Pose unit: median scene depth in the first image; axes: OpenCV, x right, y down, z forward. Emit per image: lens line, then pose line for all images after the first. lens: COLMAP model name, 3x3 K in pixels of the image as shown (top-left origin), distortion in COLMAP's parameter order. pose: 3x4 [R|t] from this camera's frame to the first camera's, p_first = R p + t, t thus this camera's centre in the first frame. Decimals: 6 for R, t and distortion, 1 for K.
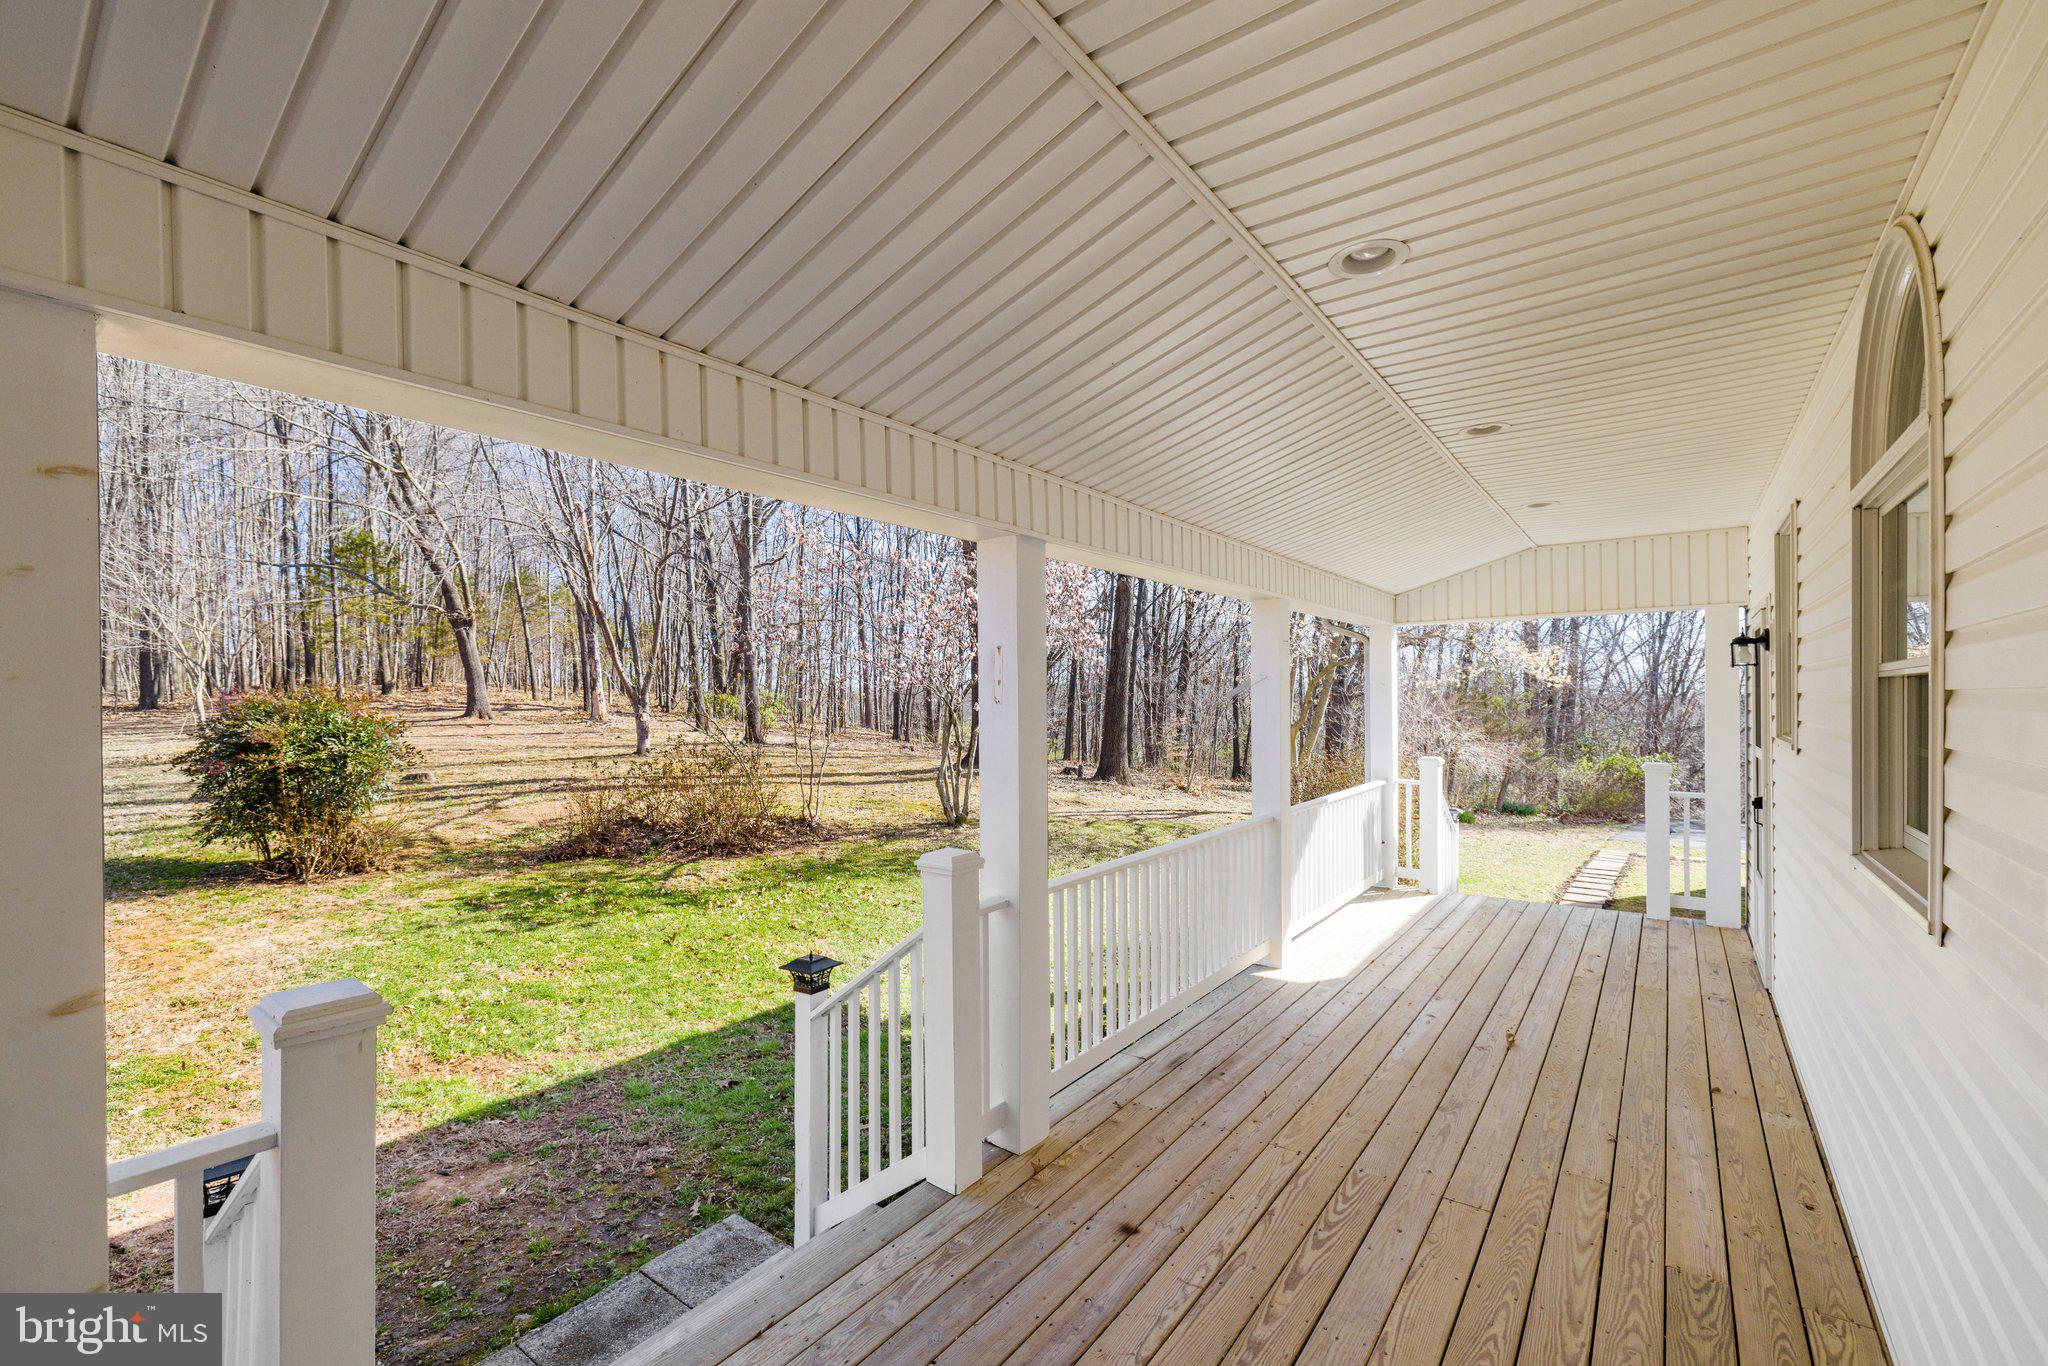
lens RADIAL K [[878.5, 0, 998.1], [0, 878.5, 696.4], [0, 0, 1]] dist [0.000172, -0.000257]
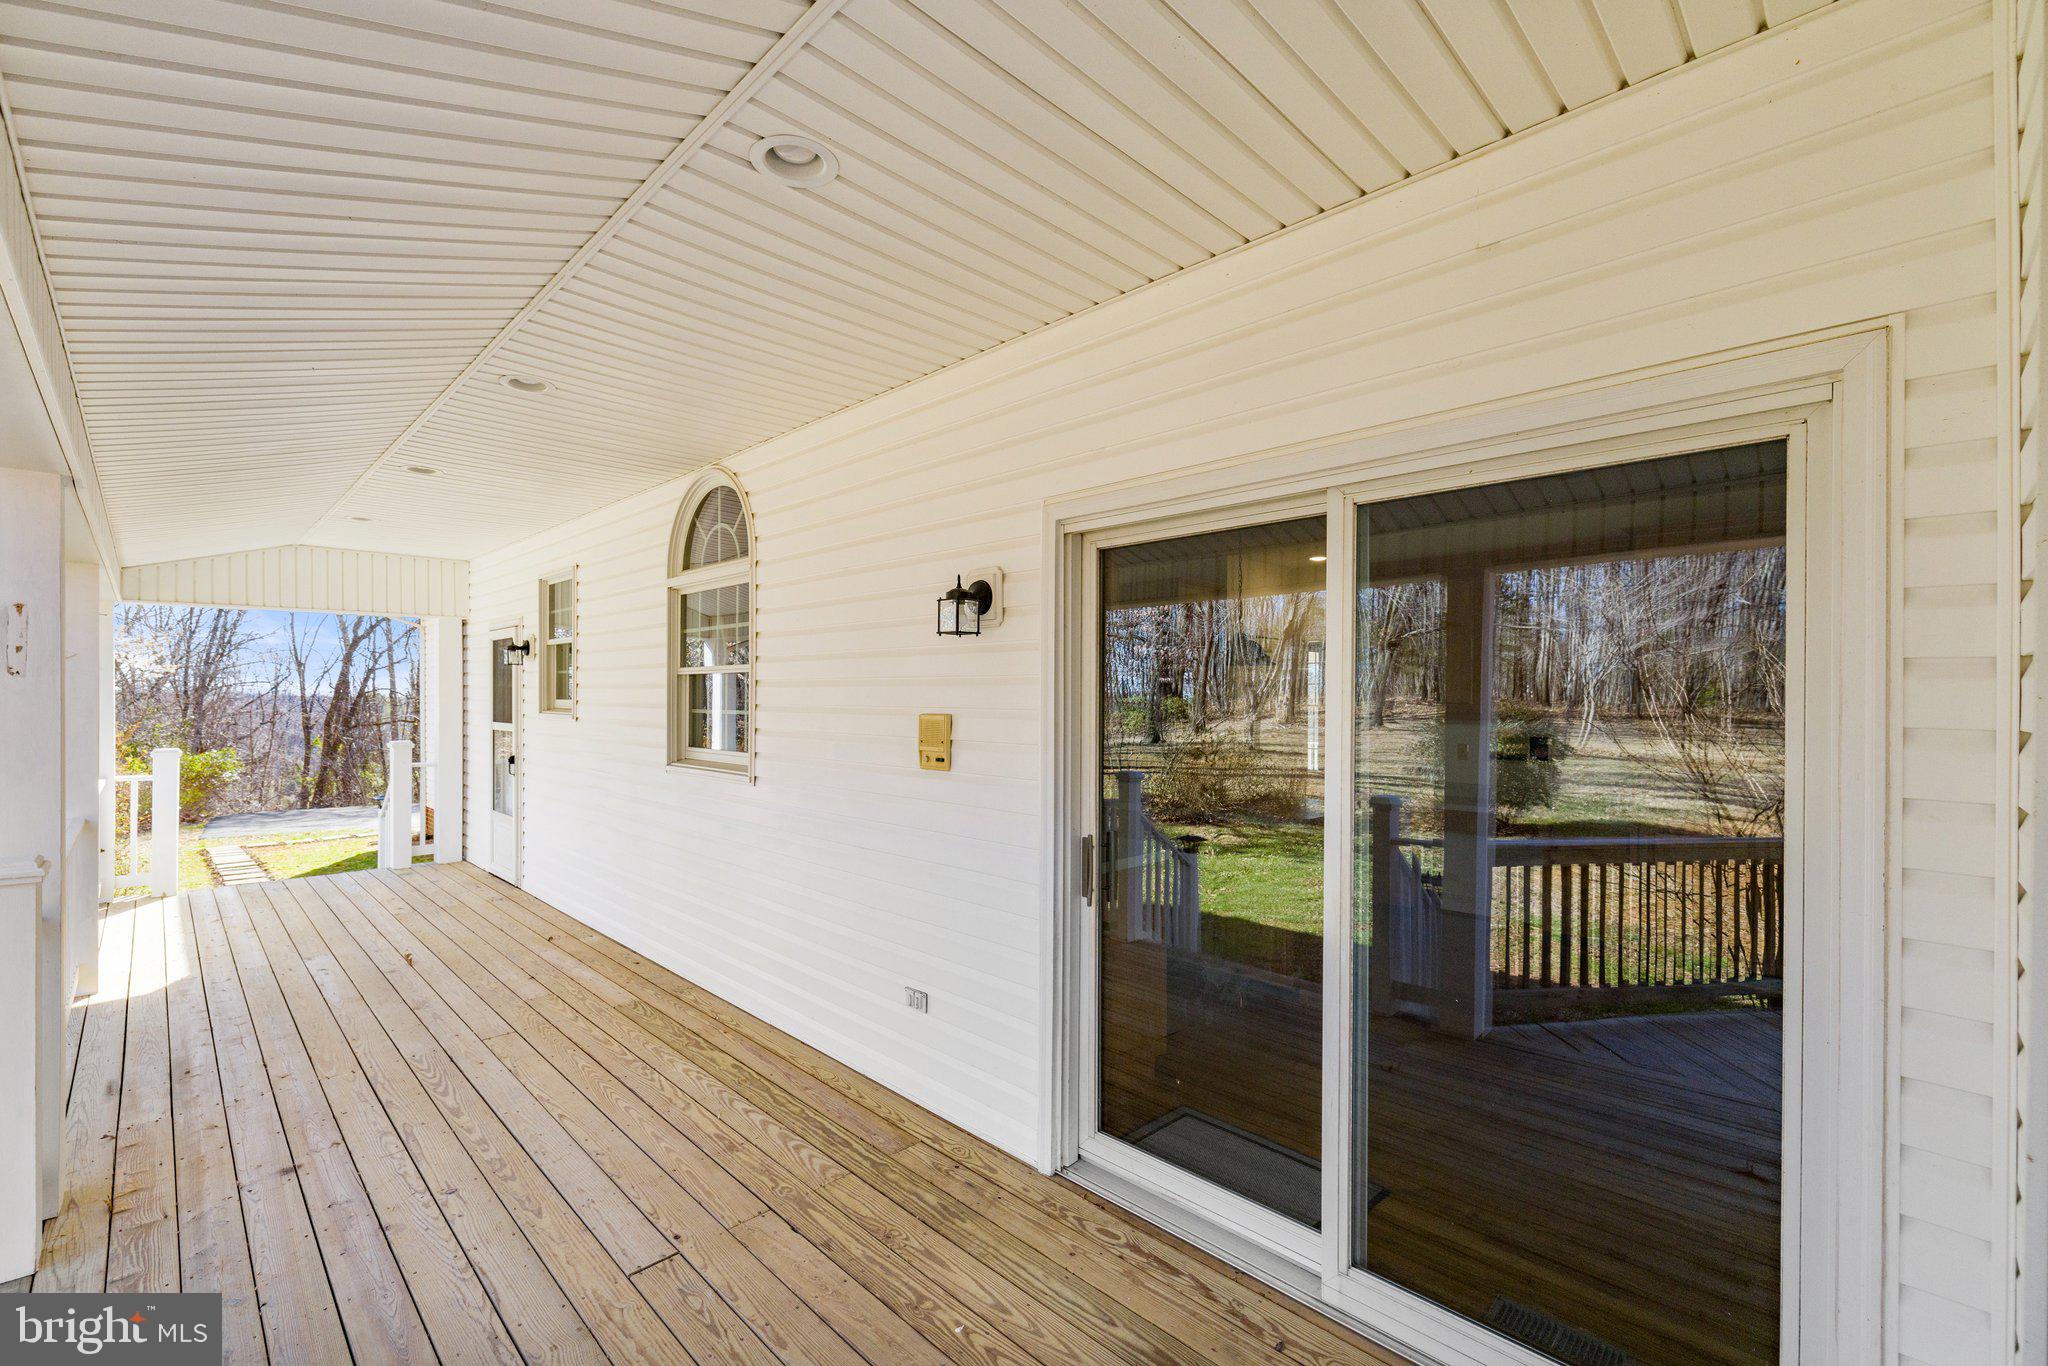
lens RADIAL K [[878.5, 0, 998.1], [0, 878.5, 696.4], [0, 0, 1]] dist [0.000172, -0.000257]
pose [[0.145915, 0.003852, 0.989290, -0.658195], [-0.007413, 0.999969, -0.002801, 0.020170], [-0.989269, -0.006925, 0.145939, -0.007852]]
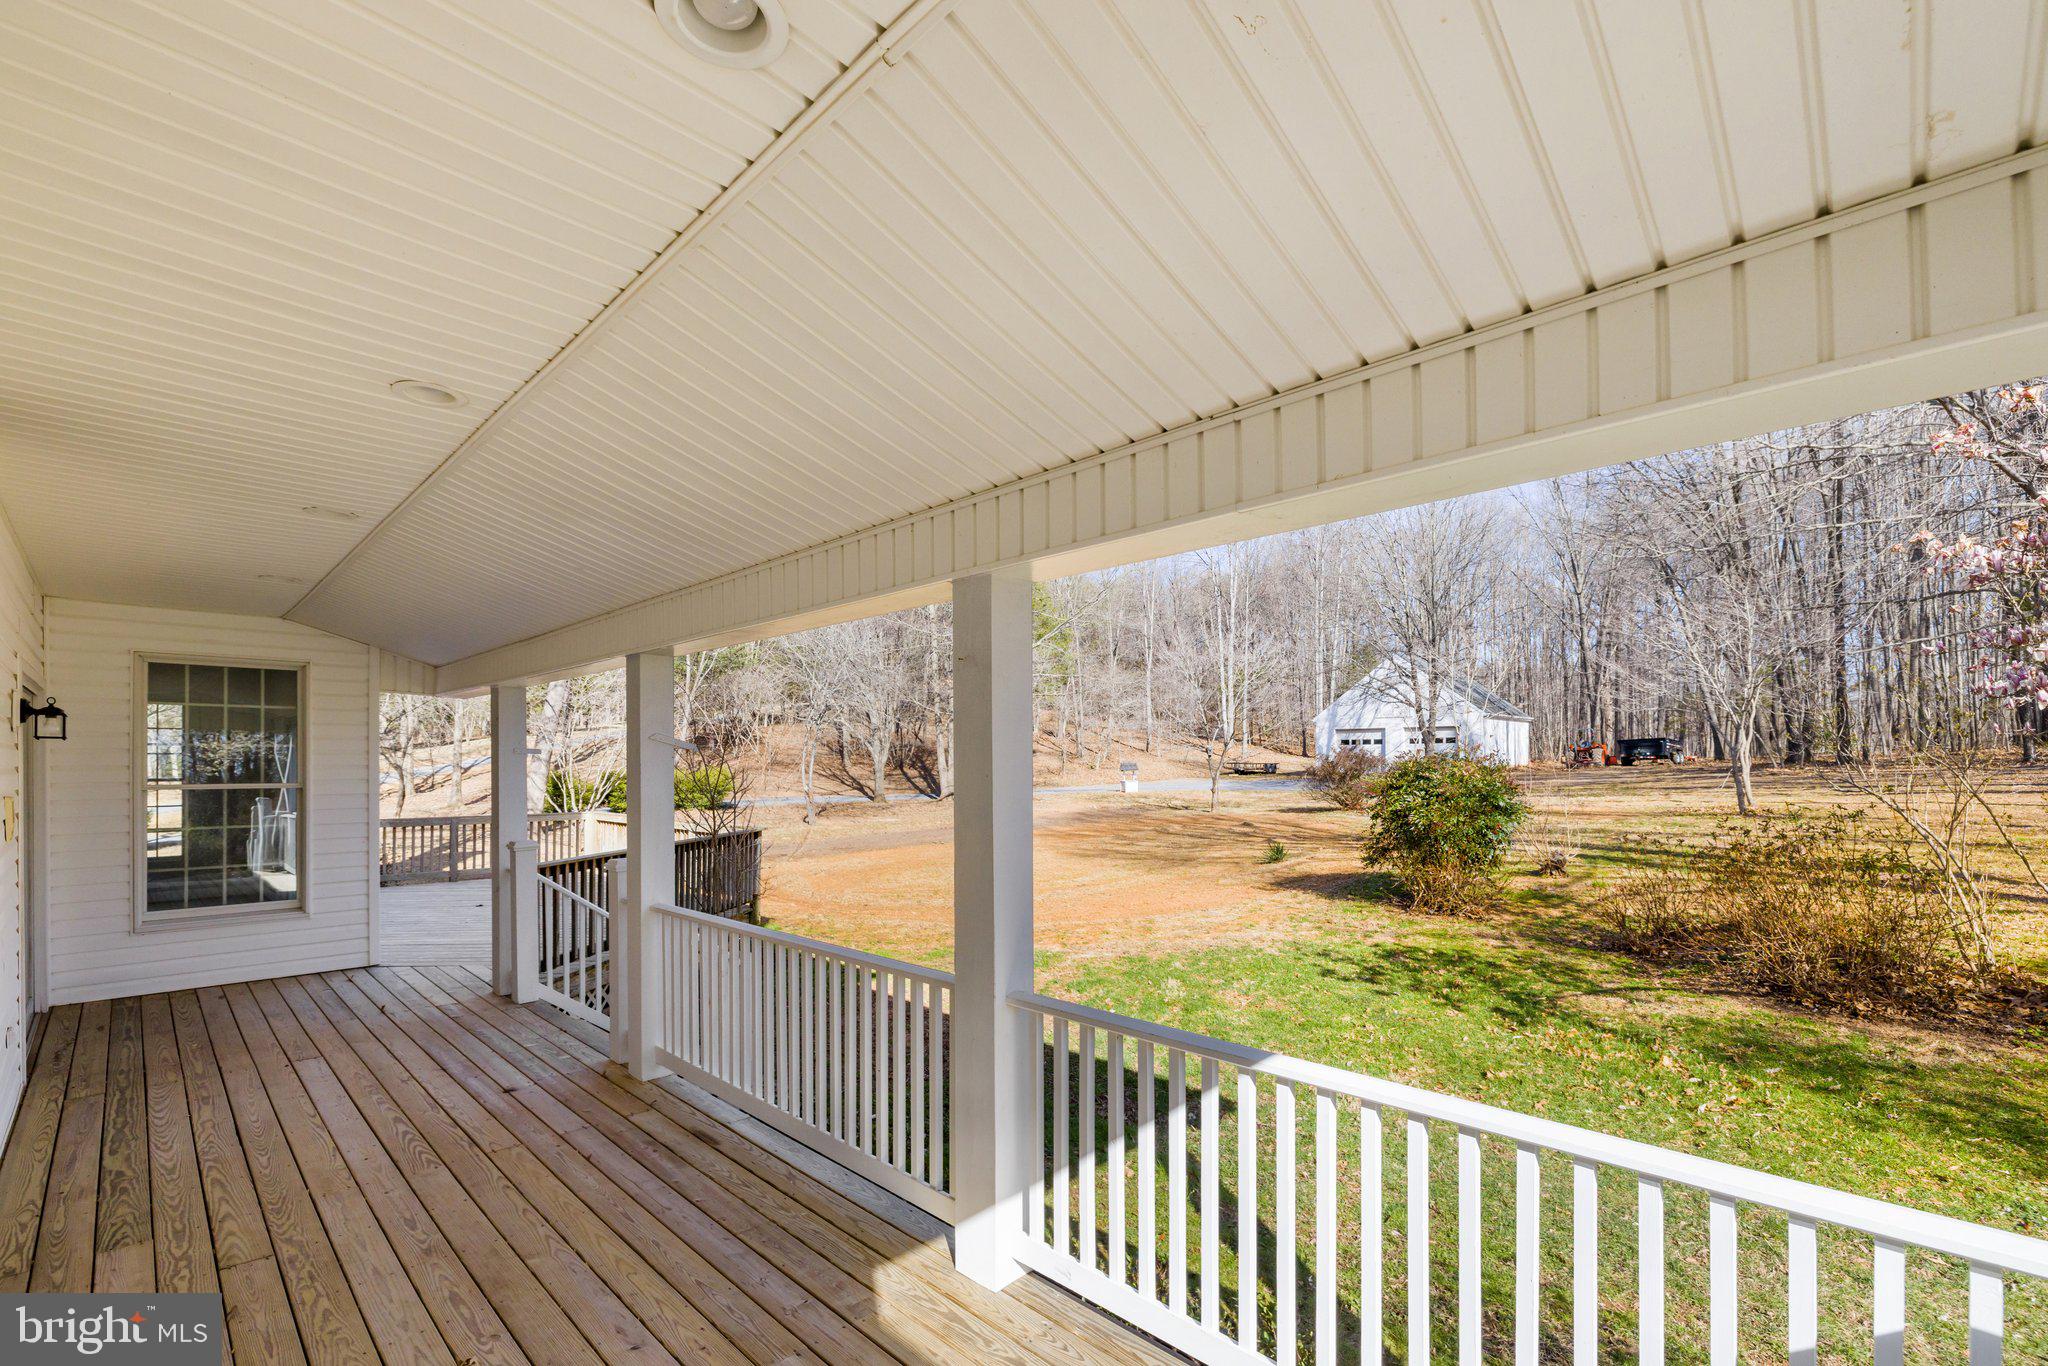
lens RADIAL K [[890.7, 0, 1017.3], [0, 890.7, 793.3], [0, 0, 1]] dist [-0.000481, -0.000460]
pose [[-0.127424, 0.041342, -0.990986, 1.377257], [0.006845, 0.999144, 0.040802, -0.010194], [0.991825, -0.001584, -0.127598, 1.791259]]
